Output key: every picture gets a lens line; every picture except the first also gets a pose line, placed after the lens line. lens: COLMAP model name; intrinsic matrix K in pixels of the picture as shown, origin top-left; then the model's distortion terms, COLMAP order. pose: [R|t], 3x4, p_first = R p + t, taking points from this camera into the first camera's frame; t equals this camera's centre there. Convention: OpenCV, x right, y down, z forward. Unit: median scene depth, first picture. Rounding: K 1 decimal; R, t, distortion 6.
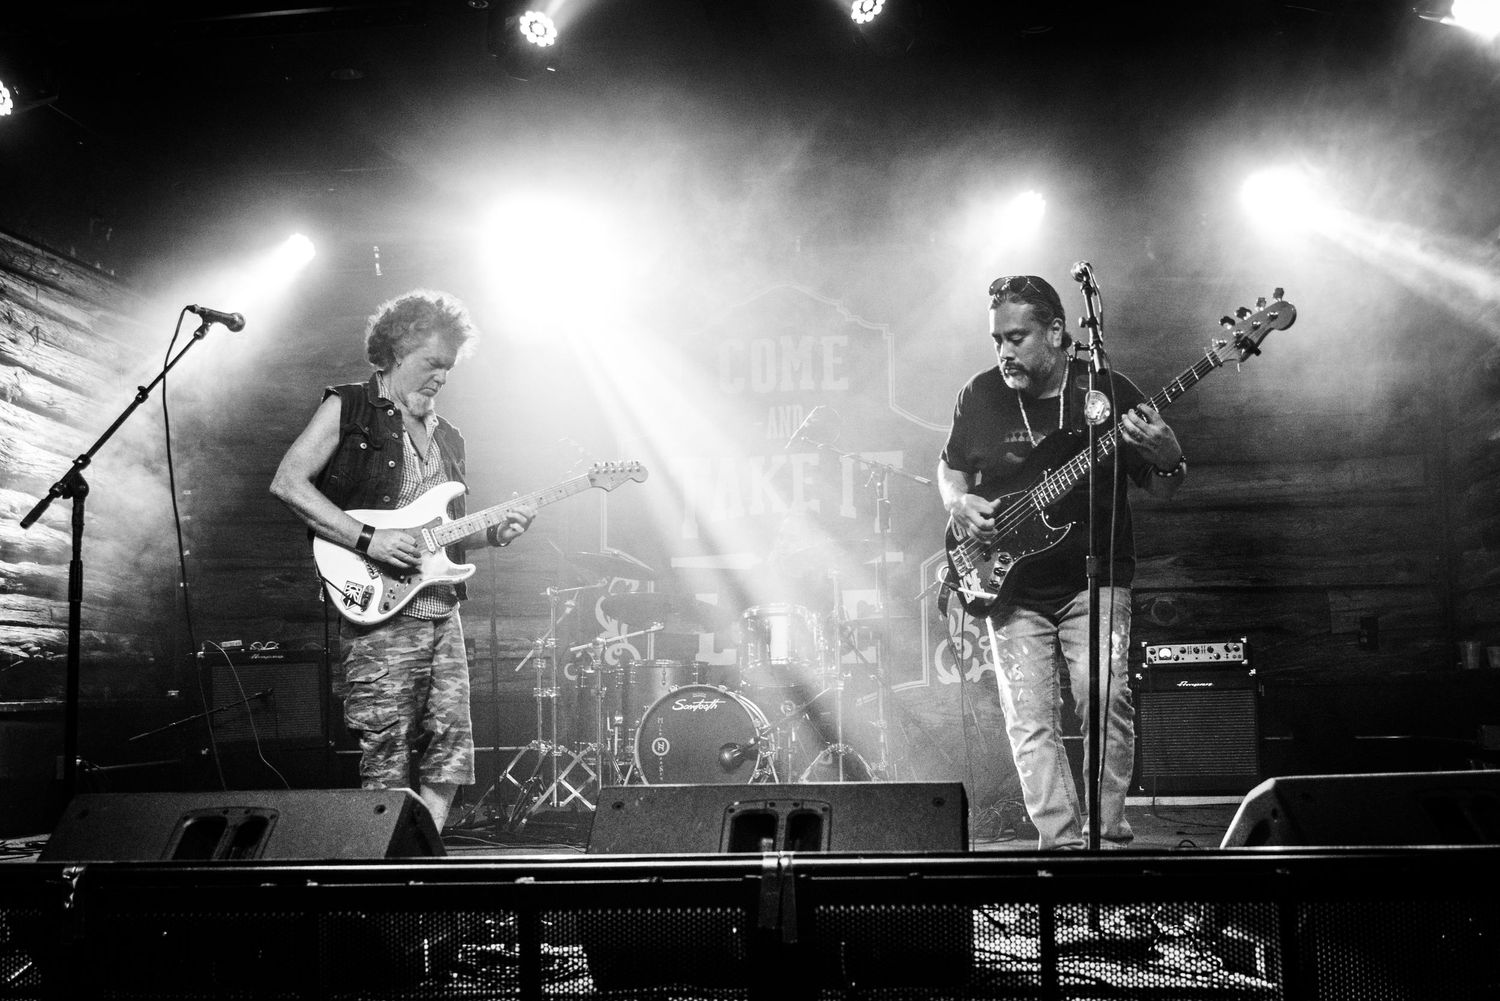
lens RADIAL K [[1686.9, 0, 788.8], [0, 1686.9, 533.0], [0, 0, 1]] dist [0.000082, 0.015454]
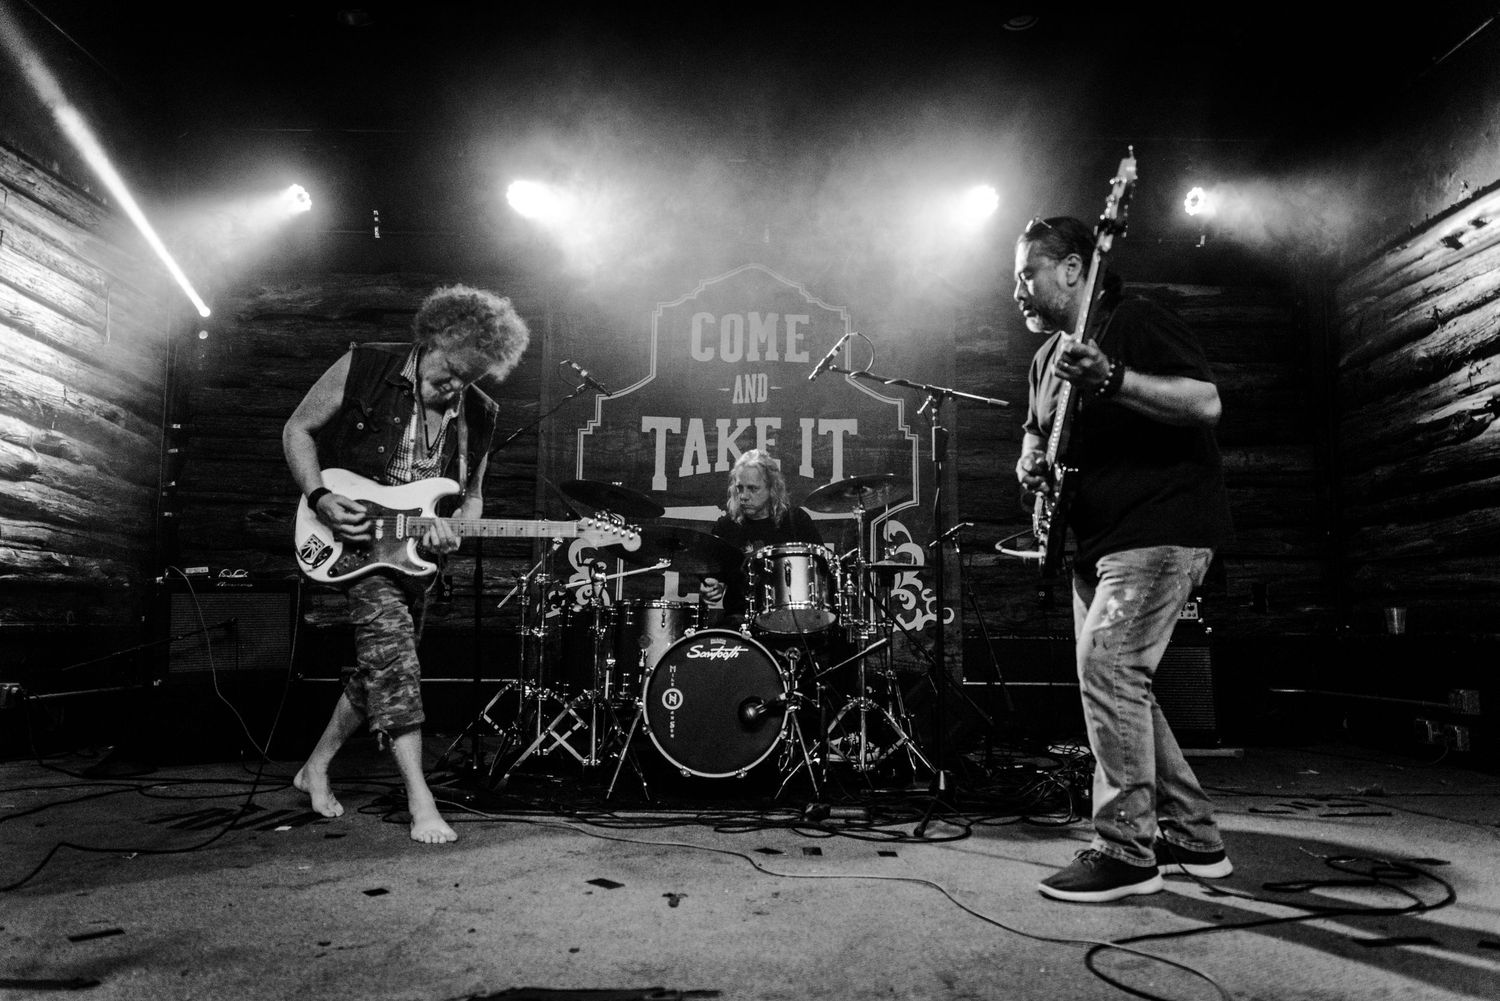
lens RADIAL K [[1020.4, 0, 755.0], [0, 1020.4, 500.5], [0, 0, 1]] dist [-0.001016, -0.003194]
pose [[0.992864, 0.042737, 0.111331, -0.083868], [-0.039447, 0.998722, -0.031583, 0.033375], [-0.112539, 0.026966, 0.993281, 0.402779]]
